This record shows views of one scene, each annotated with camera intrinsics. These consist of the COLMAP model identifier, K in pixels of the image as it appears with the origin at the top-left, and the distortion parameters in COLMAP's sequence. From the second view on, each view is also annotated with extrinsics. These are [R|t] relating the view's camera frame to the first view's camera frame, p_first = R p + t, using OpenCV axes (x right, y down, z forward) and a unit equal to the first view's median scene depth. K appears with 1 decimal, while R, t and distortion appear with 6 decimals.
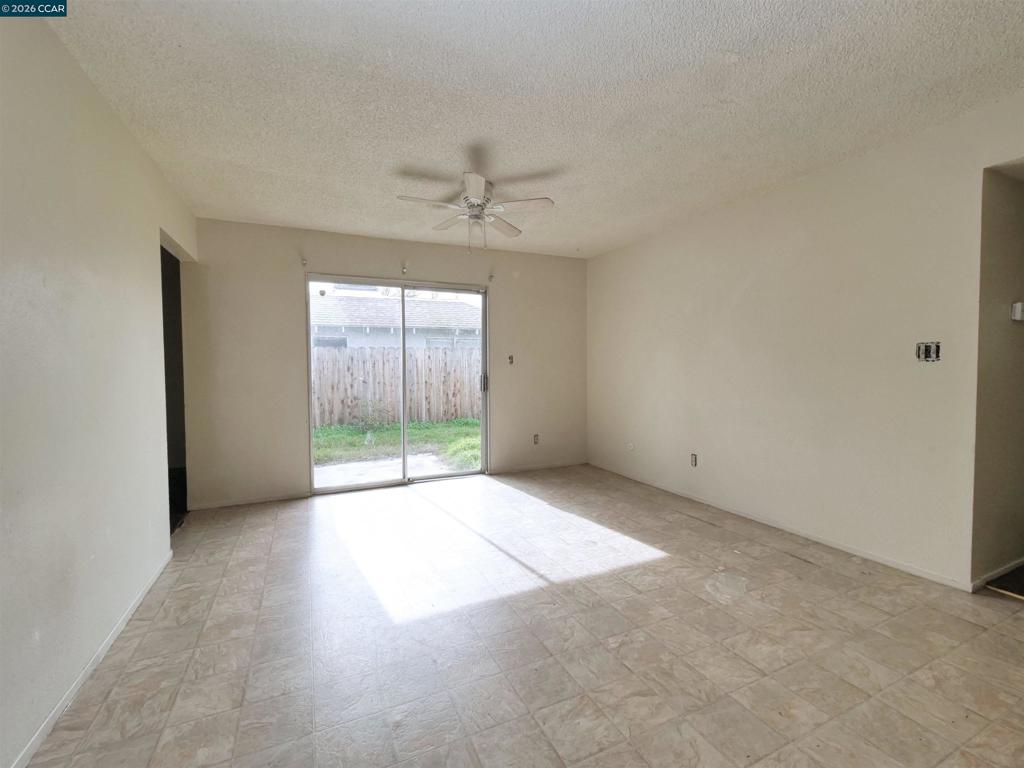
lens RADIAL K [[436.6, 0, 512.0], [0, 436.6, 376.2], [0, 0, 1]] dist [-0.013680, 0.002208]
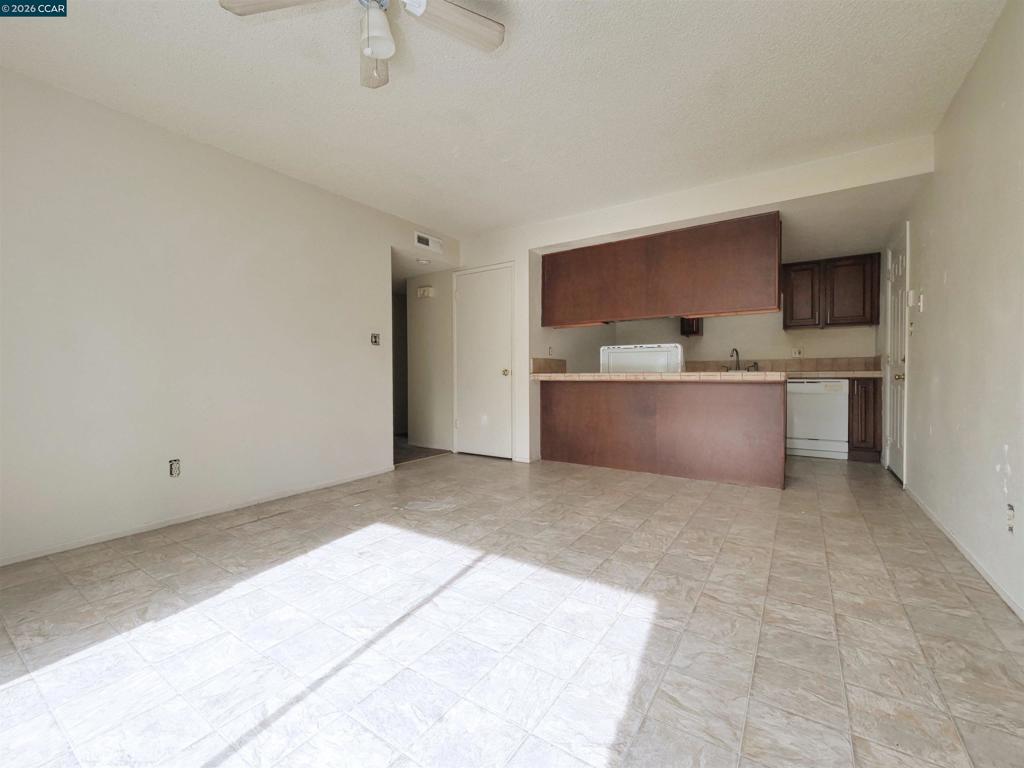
lens RADIAL K [[436.6, 0, 508.5], [0, 436.6, 382.0], [0, 0, 1]] dist [-0.013680, 0.002208]
pose [[-0.511379, -0.006071, 0.859334, -0.780504], [0.035372, 0.998979, 0.028107, 0.095527], [-0.858627, 0.044770, -0.510642, 1.530095]]
